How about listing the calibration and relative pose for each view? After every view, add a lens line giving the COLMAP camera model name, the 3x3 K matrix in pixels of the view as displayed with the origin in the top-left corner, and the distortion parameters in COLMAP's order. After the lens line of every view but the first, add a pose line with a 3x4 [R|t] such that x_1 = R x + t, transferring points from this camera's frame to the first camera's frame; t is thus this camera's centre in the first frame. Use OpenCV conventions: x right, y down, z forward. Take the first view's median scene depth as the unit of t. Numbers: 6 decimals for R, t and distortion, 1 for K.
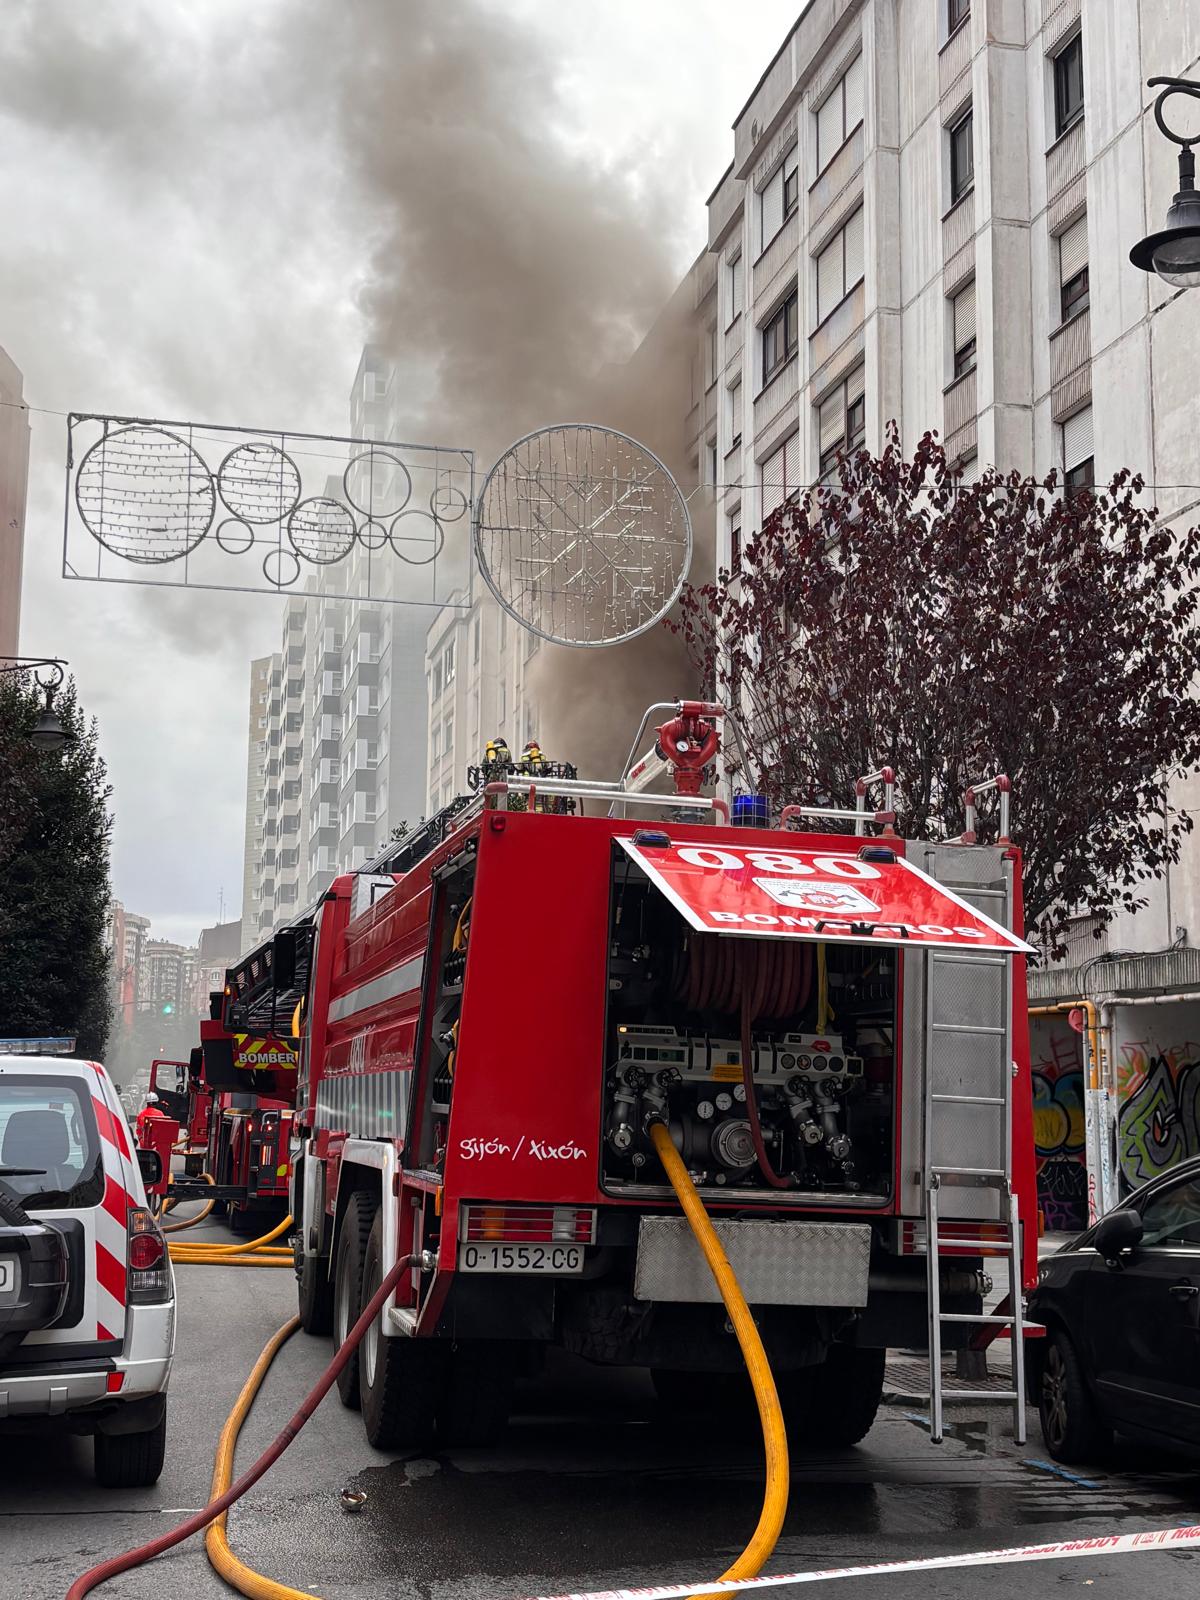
lens RADIAL K [[2050.9, 0, 574.1], [0, 2050.9, 767.7], [0, 0, 1]] dist [0.221773, -0.776792]
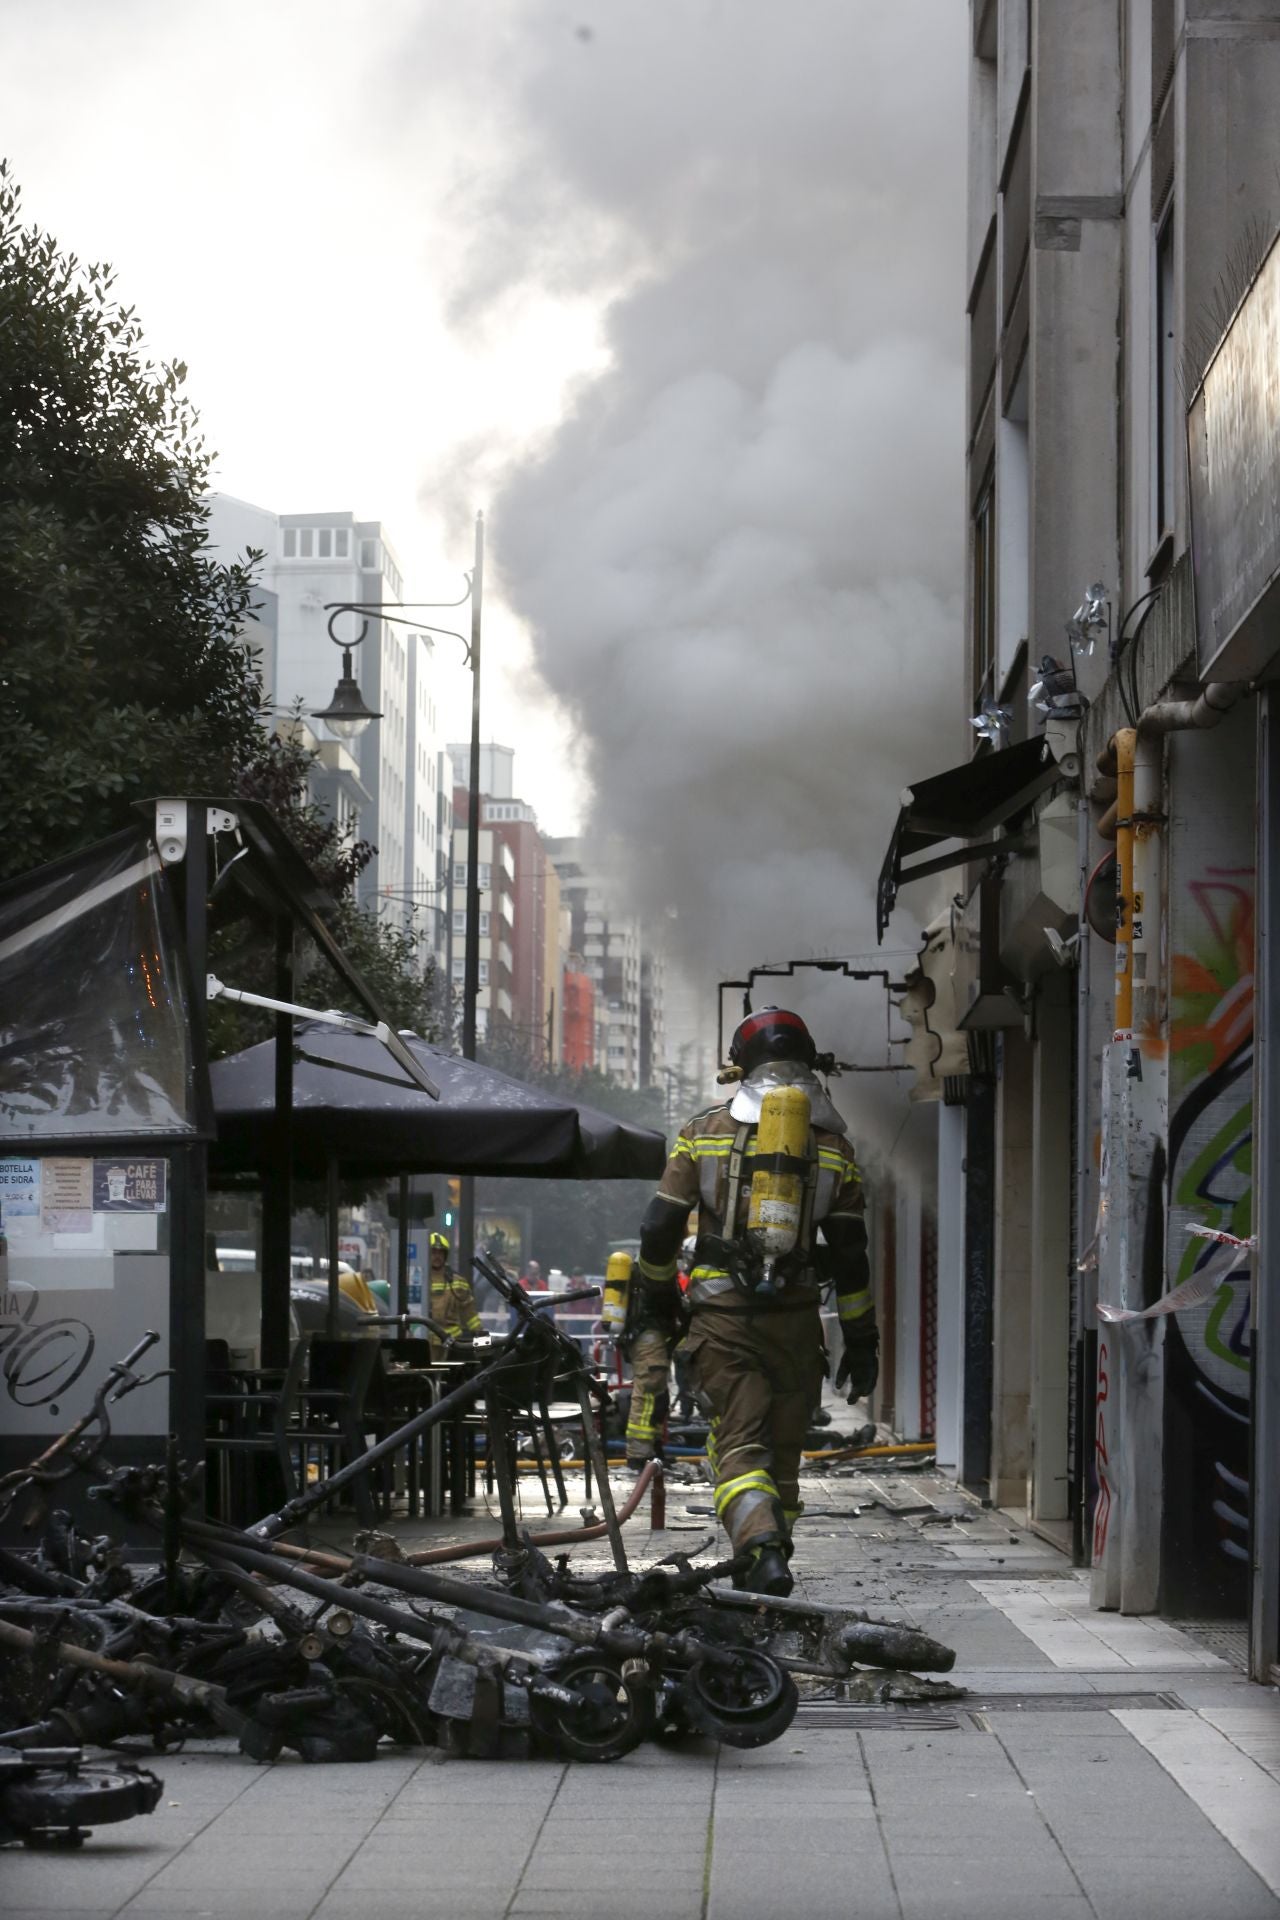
lens RADIAL K [[5495.4, 0, 635.4], [0, 5495.4, 964.7], [0, 0, 1]] dist [-0.142130, 0.758977]
pose [[0.975064, -0.013787, -0.221495, 0.347372], [0.033904, 0.995607, 0.087280, 0.078458], [0.219319, -0.092614, 0.971248, 0.279954]]
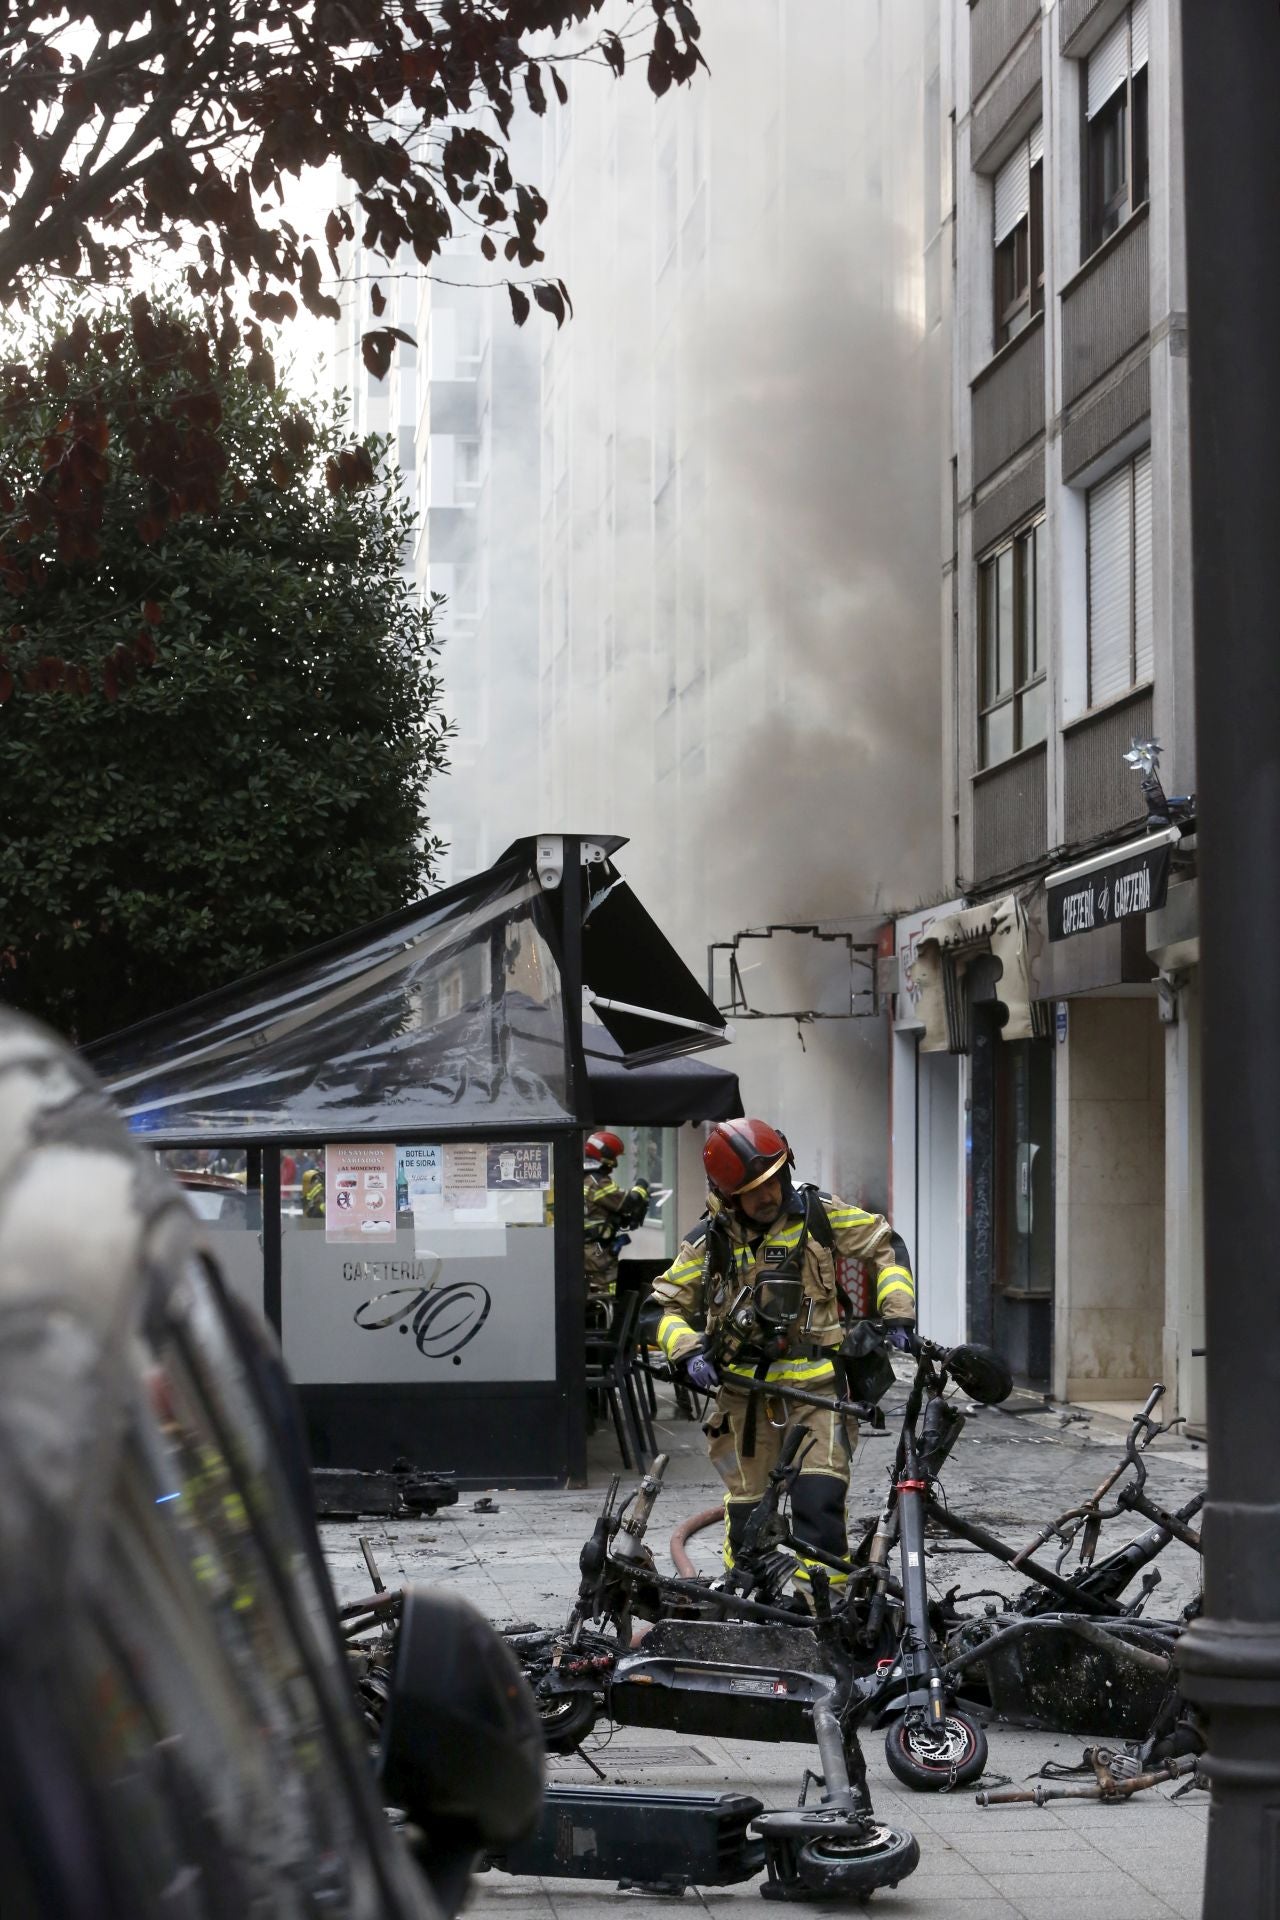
lens RADIAL K [[4635.1, 0, 641.2], [0, 4635.1, 1028.3], [0, 0, 1]] dist [-0.223670, 0.082312]
pose [[0.992897, -0.012355, -0.118337, 0.197247], [0.027561, 0.991425, 0.127741, 0.051557], [0.115744, -0.130095, 0.984723, 0.265512]]
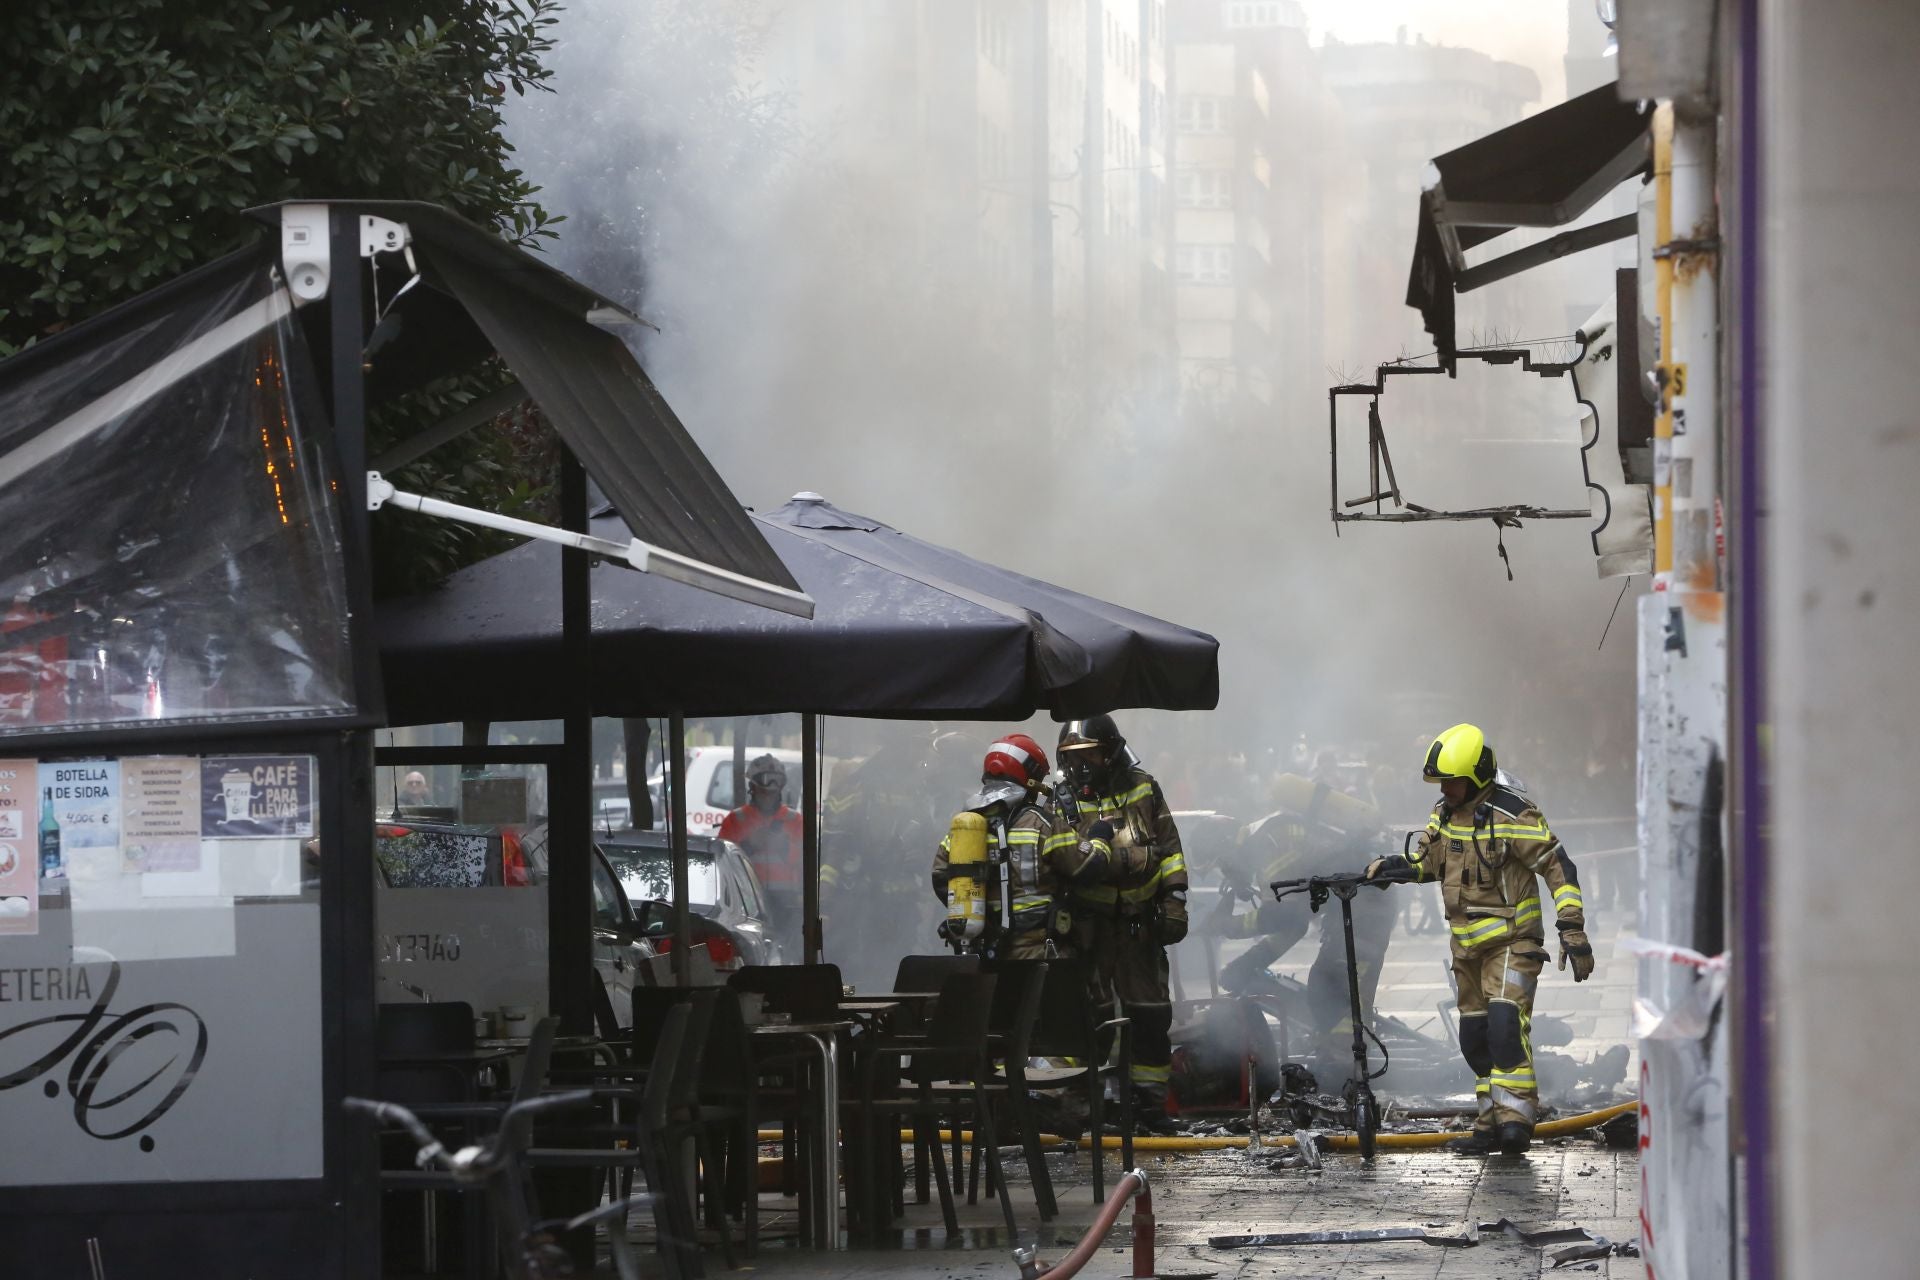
lens RADIAL K [[8455.0, 0, 956.1], [0, 8455.0, 641.5], [0, 0, 1]] dist [0.856623, -0.693599]
pose [[0.958539, -0.023451, -0.283996, 0.397618], [0.063125, 0.989322, 0.131366, 0.058808], [0.277883, -0.143846, 0.949784, 0.288611]]
